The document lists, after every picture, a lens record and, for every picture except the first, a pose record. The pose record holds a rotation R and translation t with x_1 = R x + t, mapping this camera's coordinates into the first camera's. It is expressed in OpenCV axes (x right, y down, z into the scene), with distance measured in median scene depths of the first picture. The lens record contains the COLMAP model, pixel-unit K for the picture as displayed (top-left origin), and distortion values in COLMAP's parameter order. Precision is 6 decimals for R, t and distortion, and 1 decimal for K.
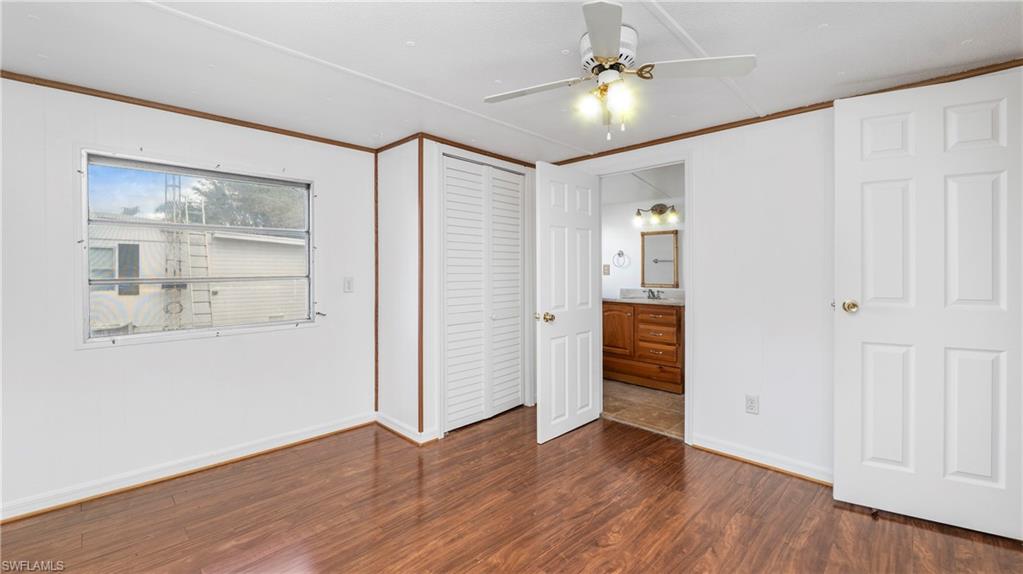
lens RADIAL K [[419.1, 0, 506.2], [0, 419.1, 269.2], [0, 0, 1]] dist [-0.004416, -0.000168]
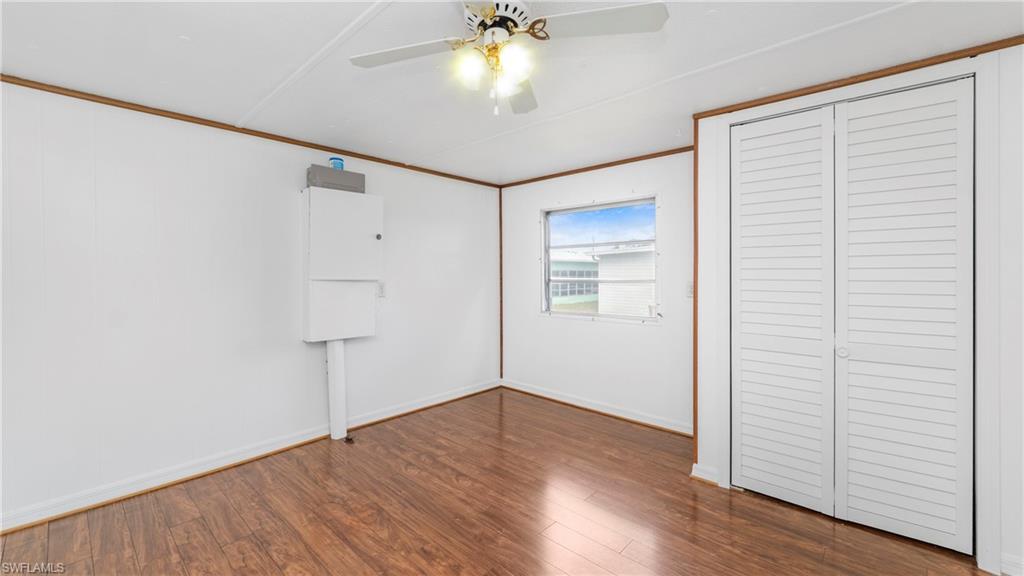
lens RADIAL K [[419.5, 0, 515.6], [0, 419.5, 280.3], [0, 0, 1]] dist [-0.004416, -0.000168]
pose [[0.036457, 0.020445, -0.999126, 0.661990], [0.005434, 0.999772, 0.020657, -0.008599], [0.999320, -0.006182, 0.036337, 0.621111]]
